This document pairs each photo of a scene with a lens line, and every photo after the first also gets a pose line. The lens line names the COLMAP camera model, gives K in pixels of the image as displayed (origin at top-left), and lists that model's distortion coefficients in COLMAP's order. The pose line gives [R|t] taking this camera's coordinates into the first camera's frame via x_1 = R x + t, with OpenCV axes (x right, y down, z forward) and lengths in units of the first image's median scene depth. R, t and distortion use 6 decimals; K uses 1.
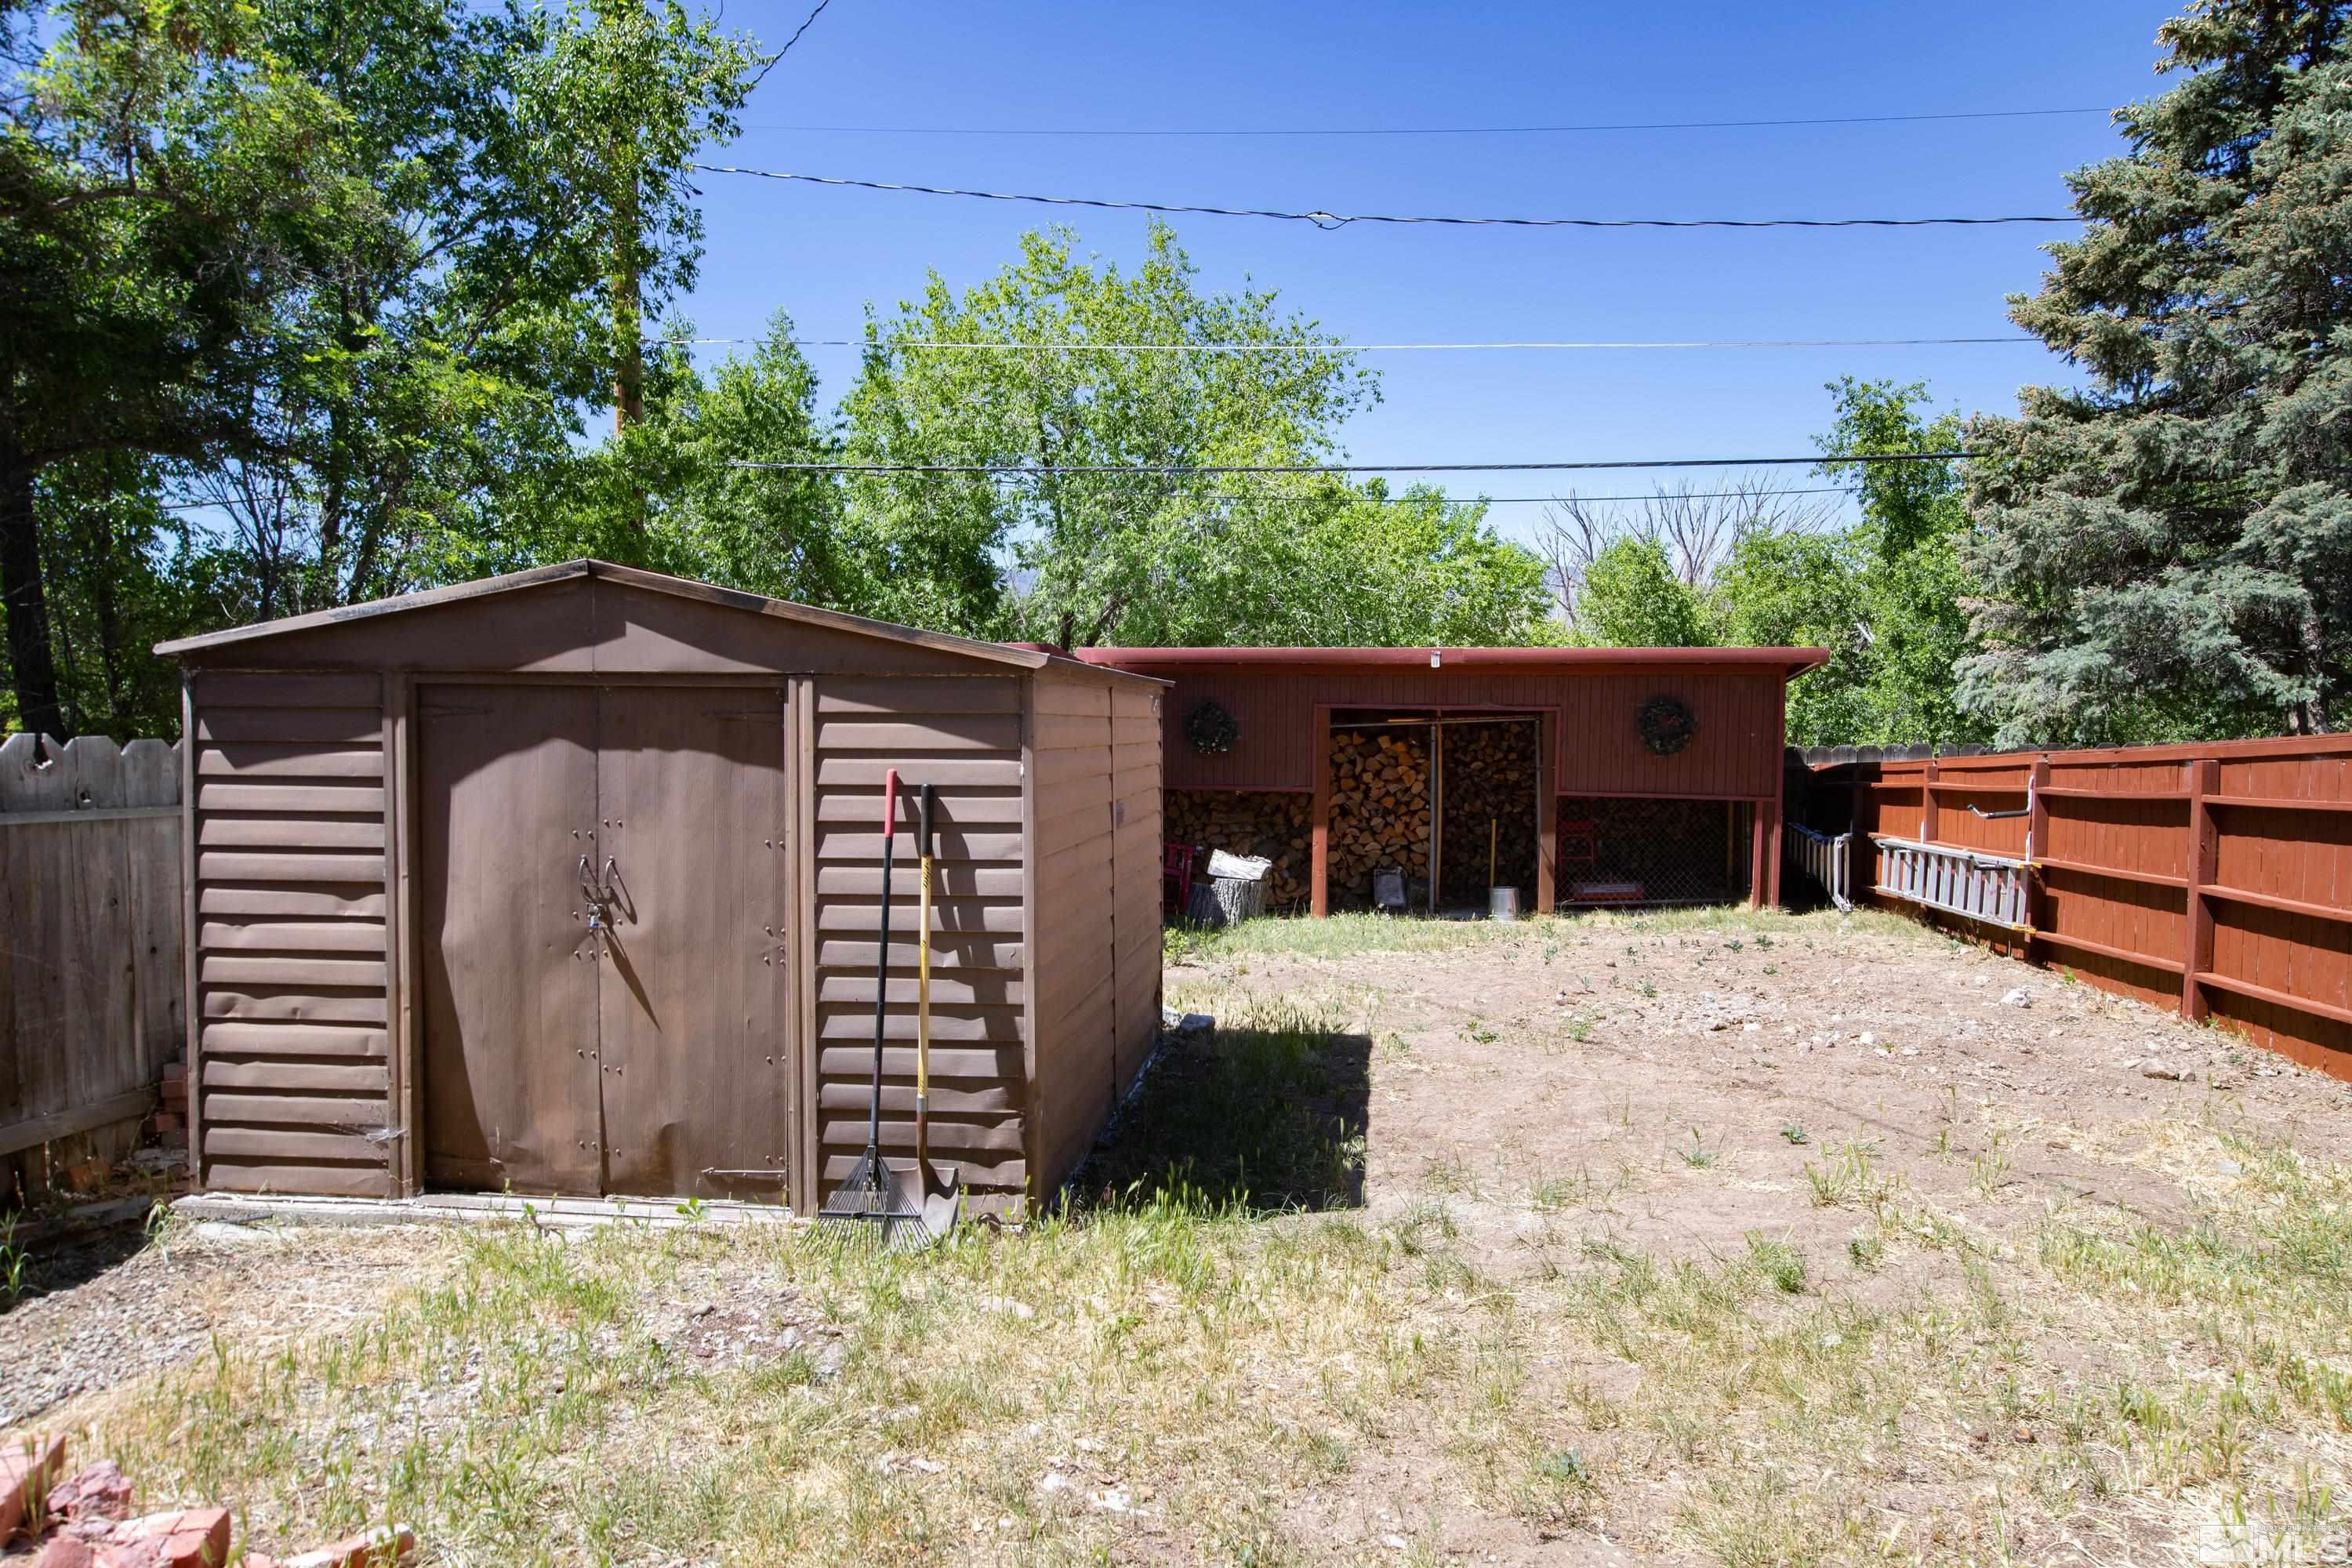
lens RADIAL K [[1504.1, 0, 1211.6], [0, 1504.1, 789.7], [0, 0, 1]] dist [0.000817, 0.001107]
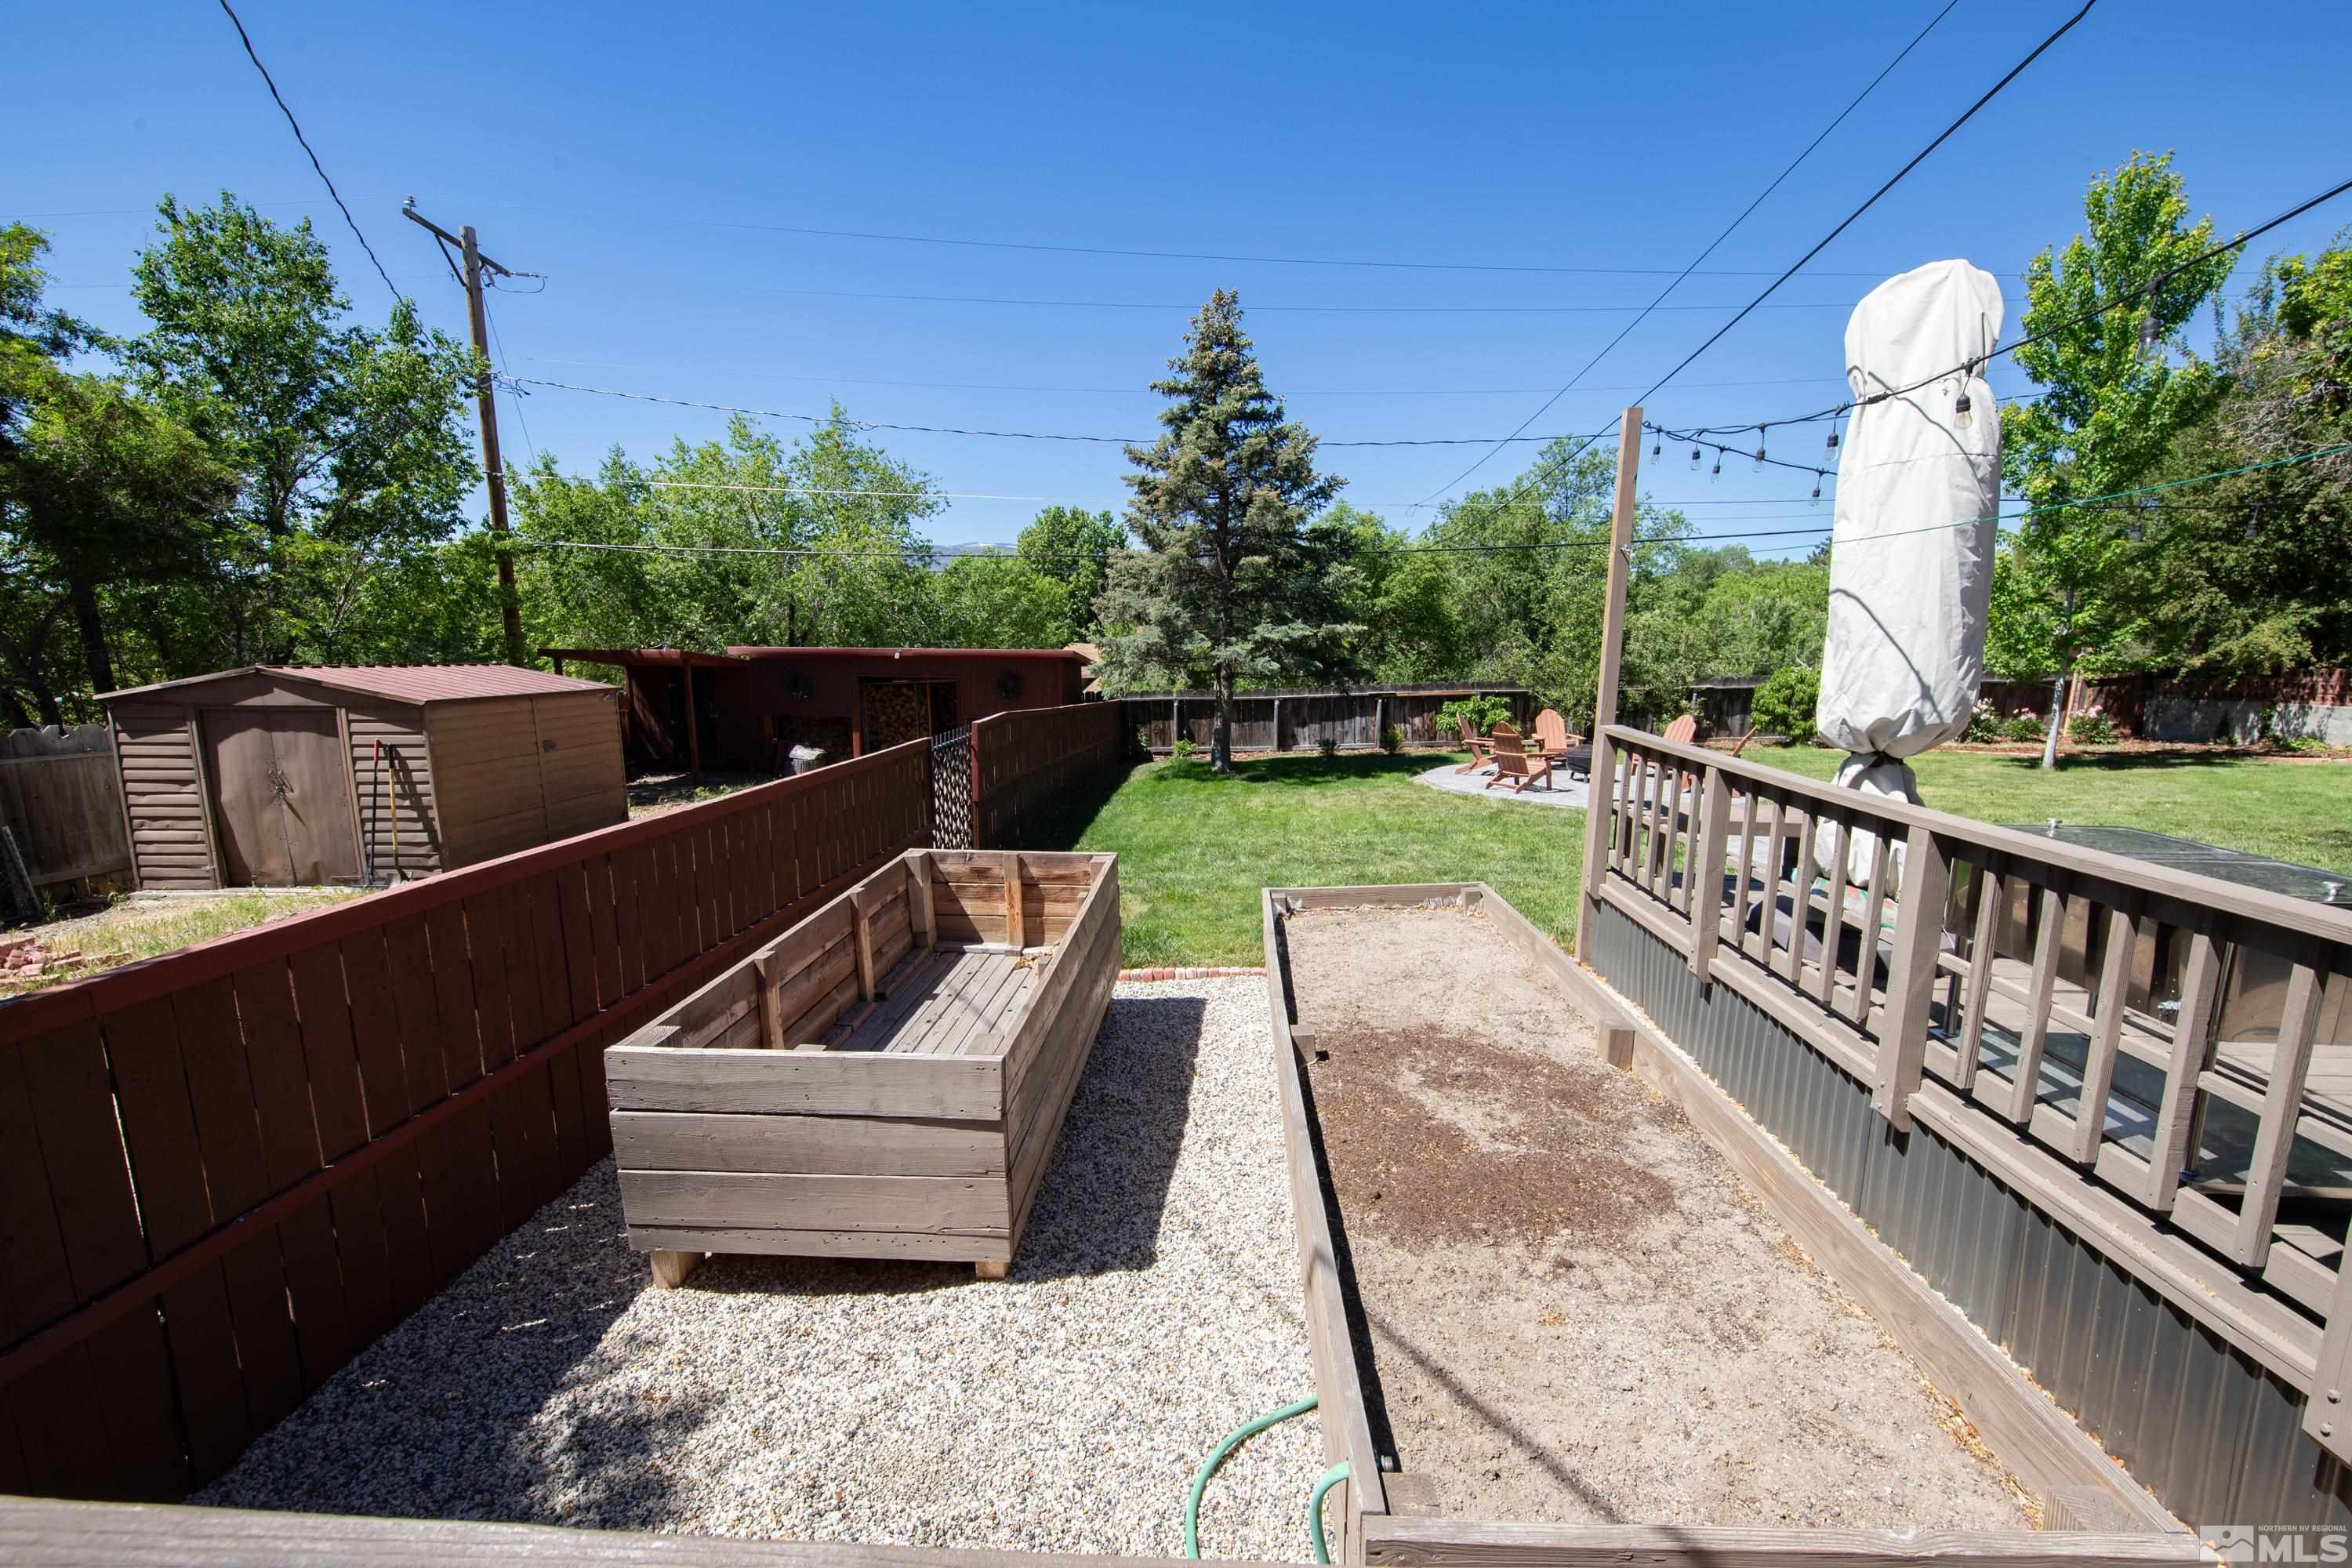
lens RADIAL K [[904.0, 0, 1217.2], [0, 904.0, 789.0], [0, 0, 1]] dist [0.001325, 0.000010]
pose [[0.993485, -0.020764, 0.112058, 1.174408], [0.007464, 0.993007, 0.117820, -0.108355], [-0.113721, -0.116216, 0.986692, -0.903299]]
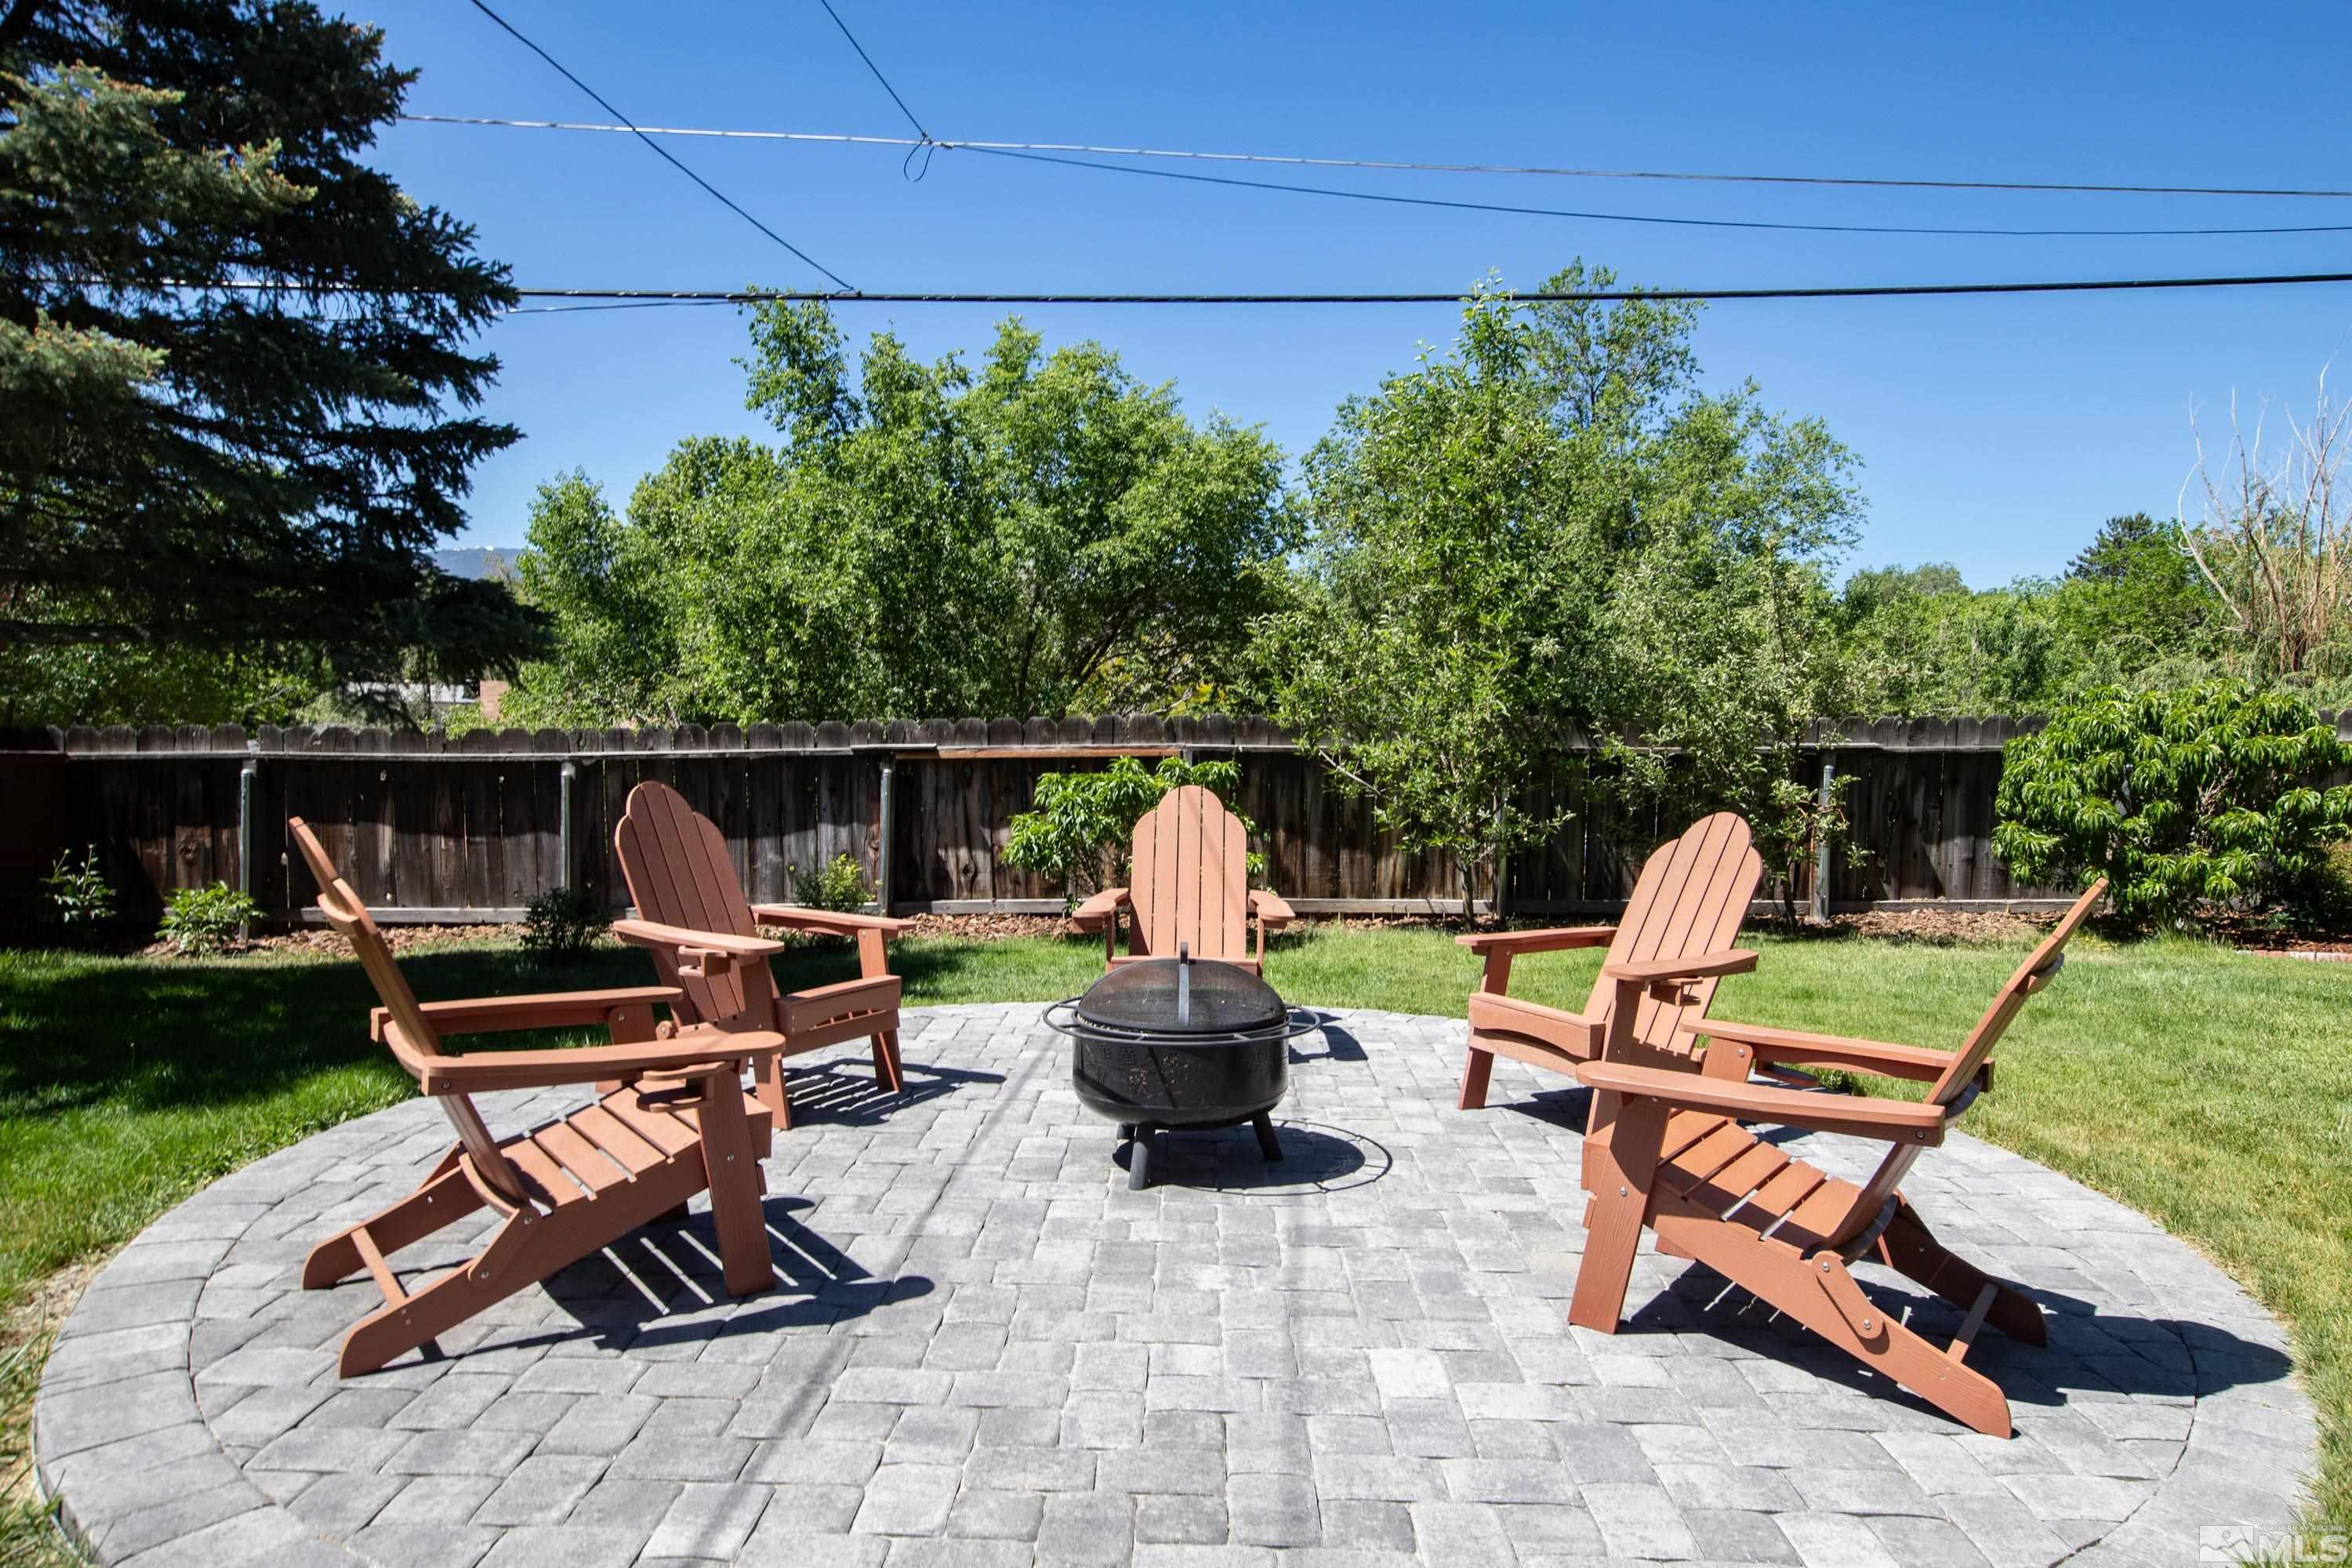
lens RADIAL K [[1504.1, 0, 1211.6], [0, 1504.1, 789.7], [0, 0, 1]] dist [0.000817, 0.001107]
pose [[0.984330, 0.008761, 0.176116, 2.454525], [-0.010333, 0.999915, 0.008013, -0.013514], [-0.176030, -0.009707, 0.984337, 0.843809]]
